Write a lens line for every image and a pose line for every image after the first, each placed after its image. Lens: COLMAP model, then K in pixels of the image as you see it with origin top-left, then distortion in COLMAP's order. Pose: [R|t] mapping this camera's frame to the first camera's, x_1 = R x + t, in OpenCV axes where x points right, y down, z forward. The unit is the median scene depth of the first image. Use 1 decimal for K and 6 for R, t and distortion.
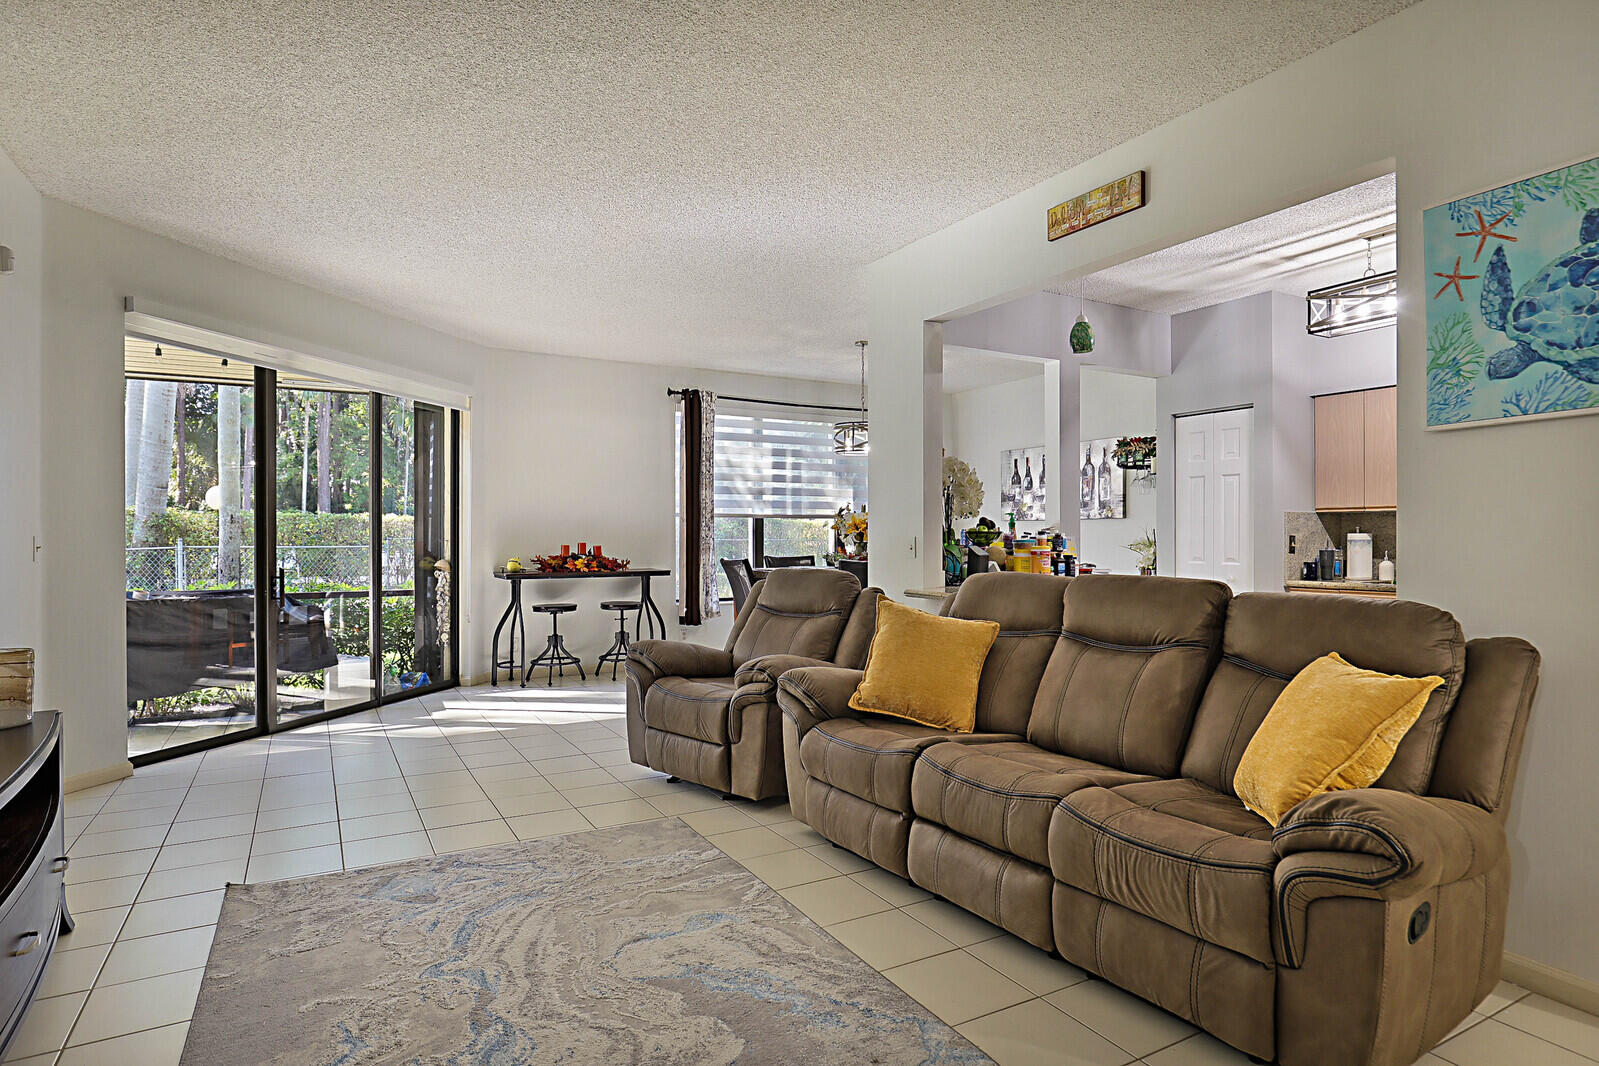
lens RADIAL K [[863.4, 0, 793.6], [0, 863.4, 539.5], [0, 0, 1]] dist [-0.012059, 0.000250]
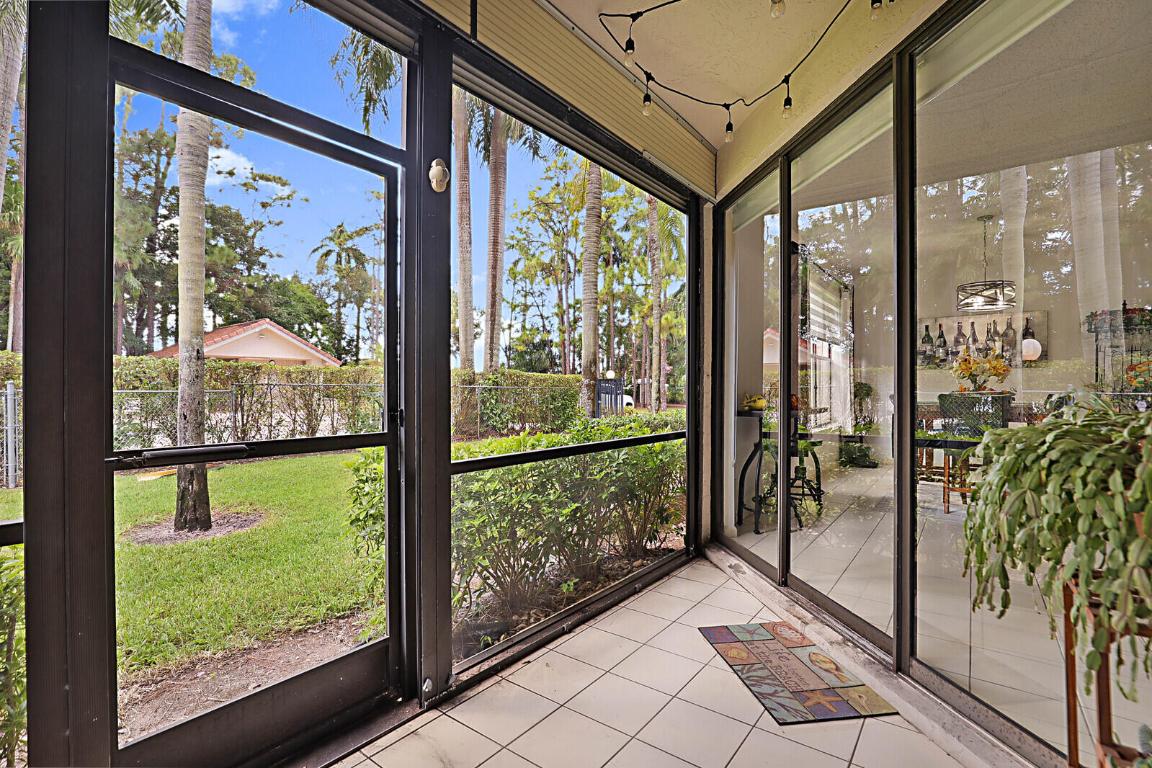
lens RADIAL K [[538.4, 0, 572.3], [0, 538.4, 388.2], [0, 0, 1]] dist [-0.032222, 0.006759]
pose [[0.918500, 0.002832, 0.395410, -0.727276], [-0.000300, 0.999979, -0.006467, 0.017061], [-0.395420, 0.005821, 0.918482, 0.528040]]
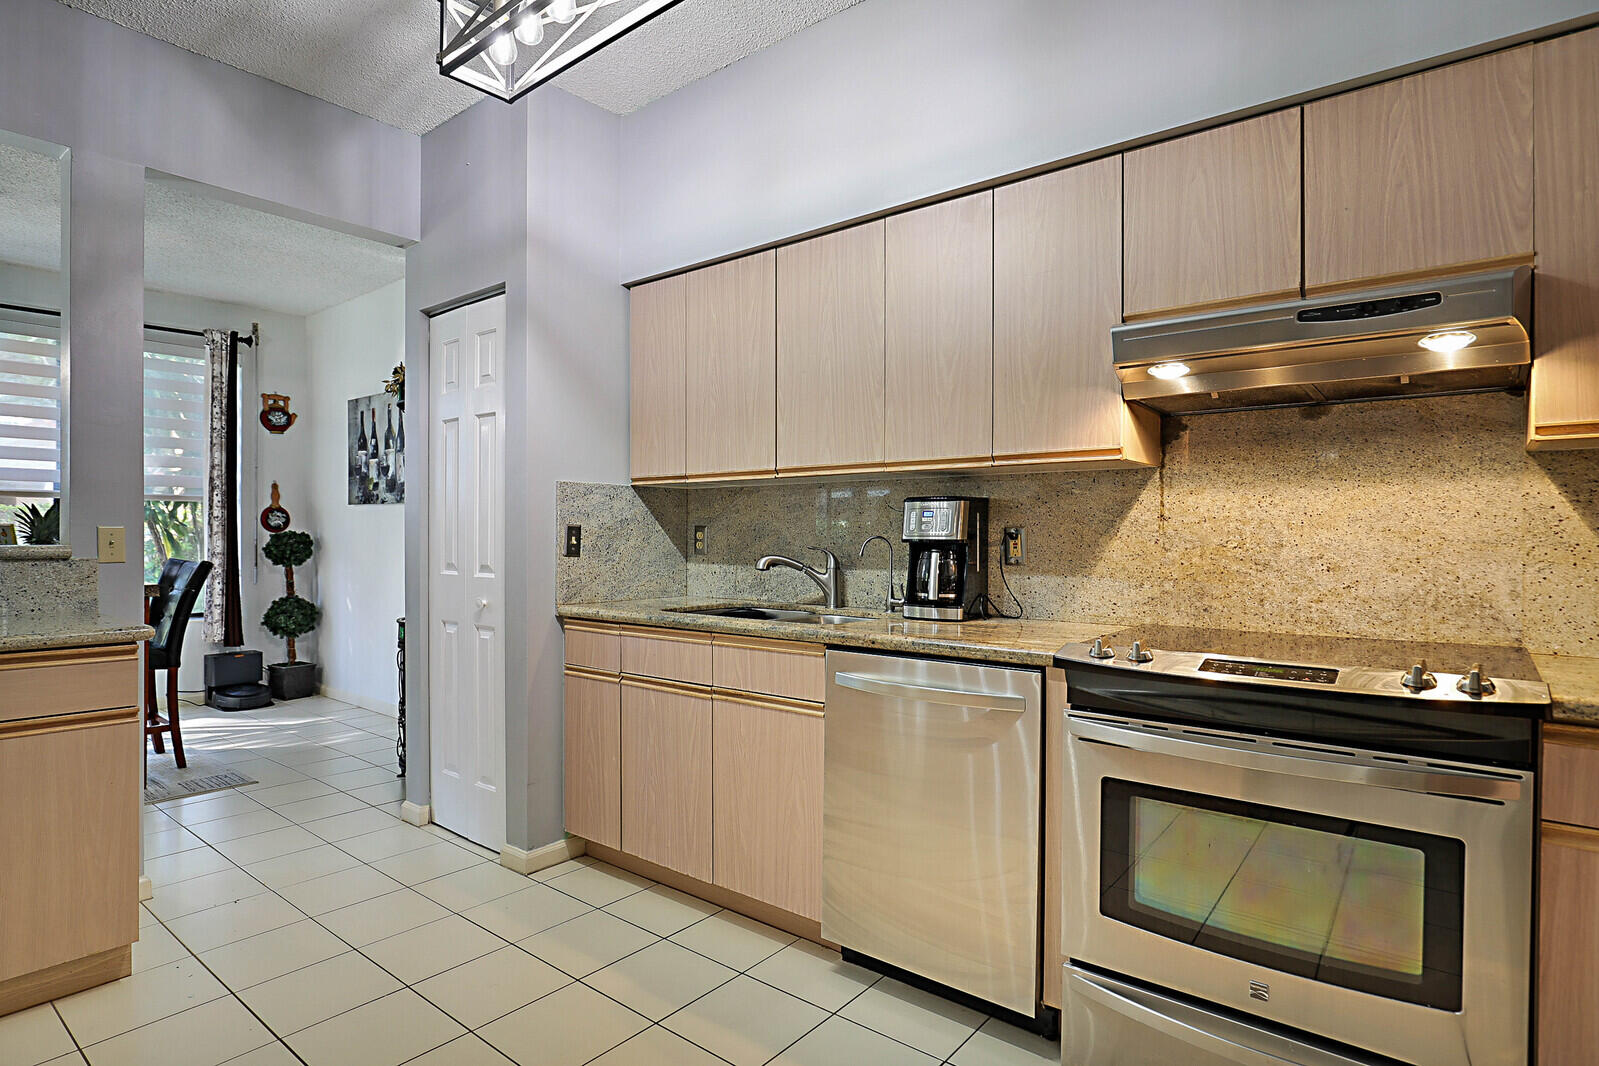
lens RADIAL K [[863.4, 0, 793.6], [0, 863.4, 539.5], [0, 0, 1]] dist [-0.012059, 0.000250]
pose [[0.928595, 0.003426, 0.371079, 0.383963], [-0.003825, 0.999993, 0.000338, 0.003221], [-0.371075, -0.001733, 0.928601, 0.326107]]
